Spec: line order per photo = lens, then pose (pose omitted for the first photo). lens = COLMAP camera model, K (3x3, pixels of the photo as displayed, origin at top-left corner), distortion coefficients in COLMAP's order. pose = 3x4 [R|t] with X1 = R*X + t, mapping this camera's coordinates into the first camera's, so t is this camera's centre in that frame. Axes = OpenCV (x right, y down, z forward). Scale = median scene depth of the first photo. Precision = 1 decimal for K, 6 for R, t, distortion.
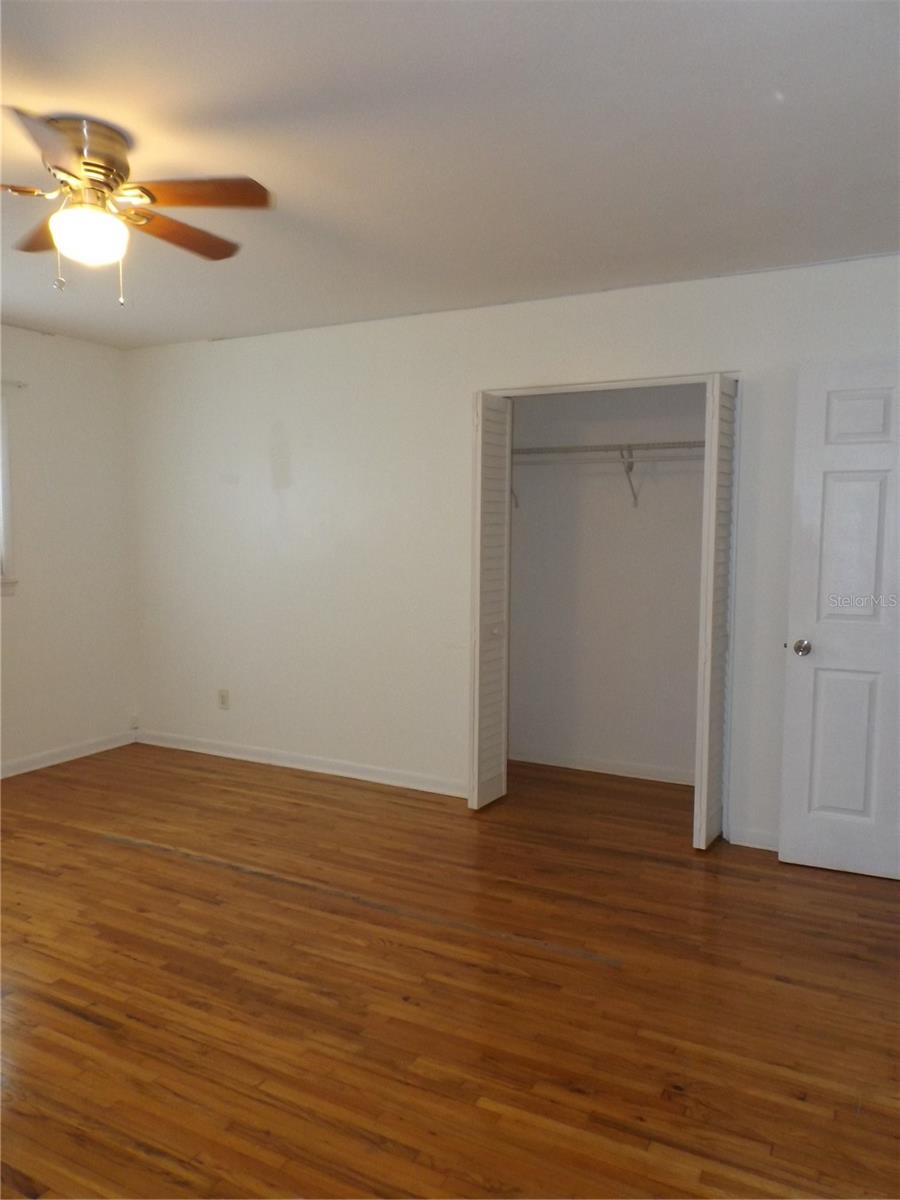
lens RADIAL K [[870.8, 0, 452.4], [0, 870.8, 604.5], [0, 0, 1]] dist [0.008808, -0.018290]
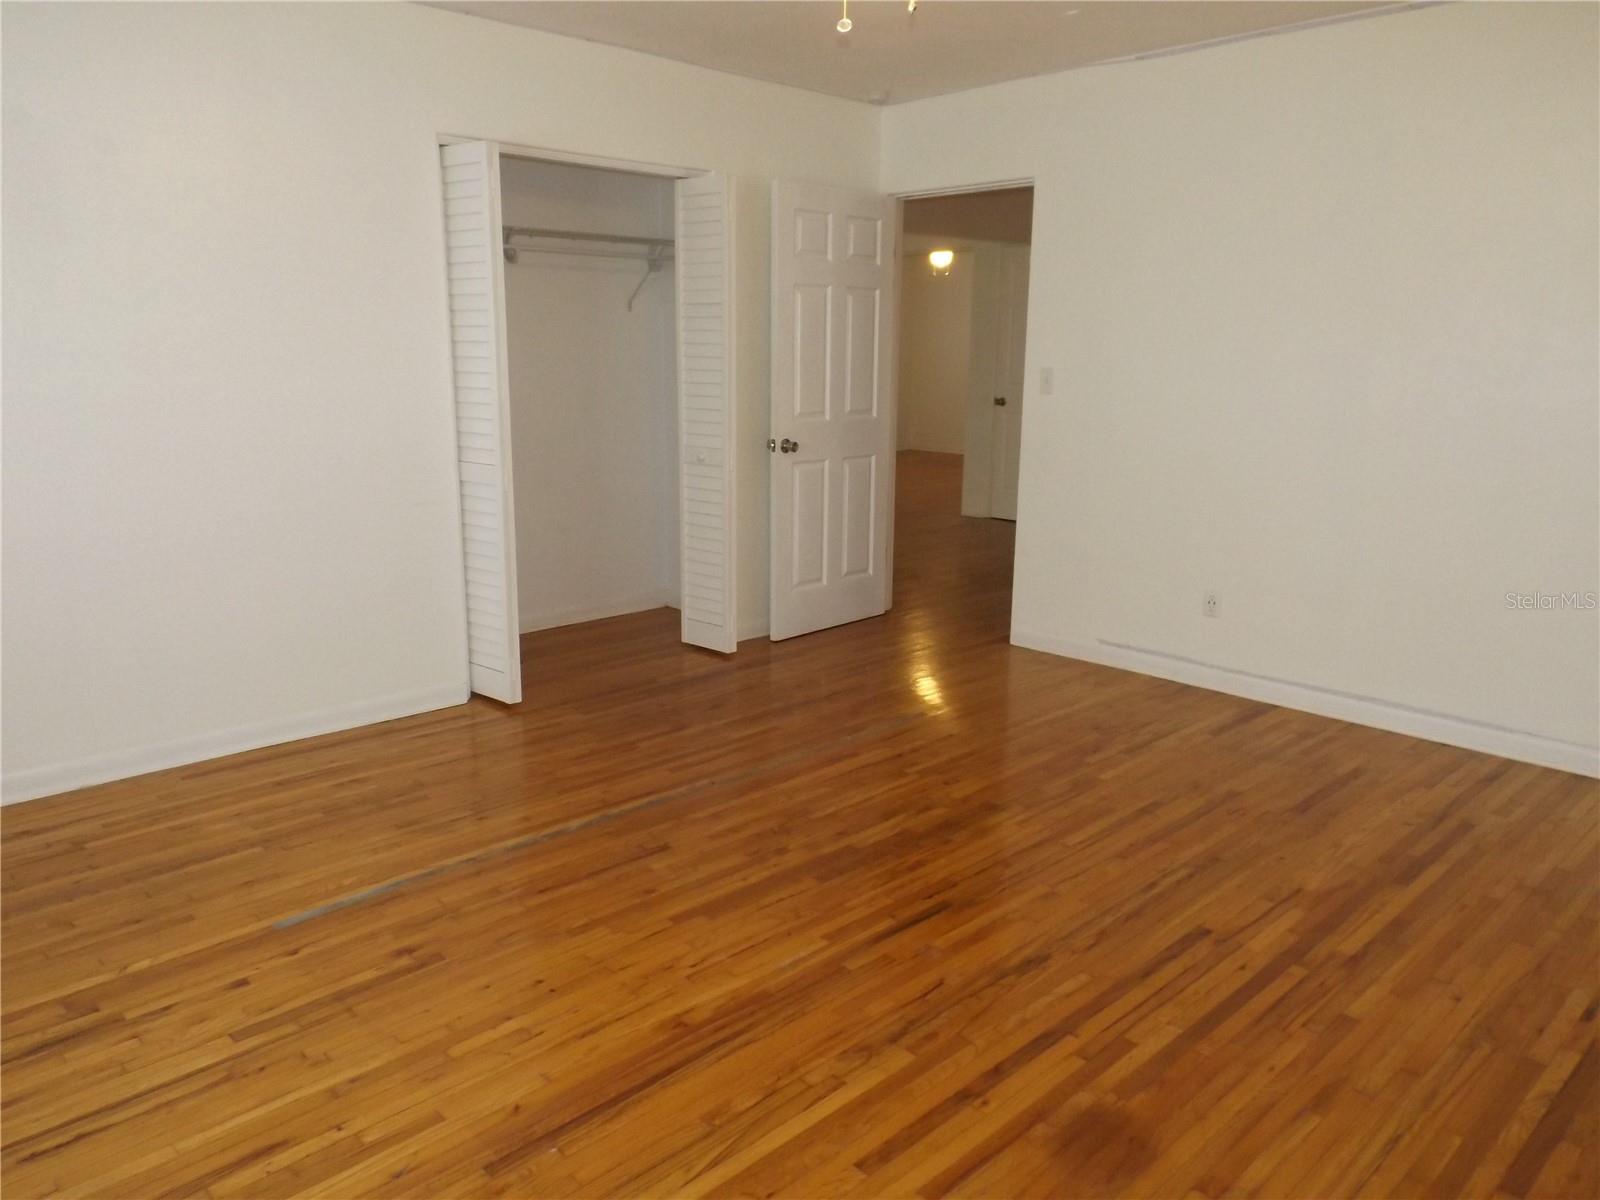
lens RADIAL K [[1161.1, 0, 800.0], [0, 1161.1, 600.0], [0, 0, 1]] dist [0.008808, -0.018290]
pose [[0.307040, -0.211926, 0.927800, -1.101291], [0.078161, 0.977213, 0.197347, -0.051803], [-0.948482, 0.011925, 0.316608, 0.567294]]
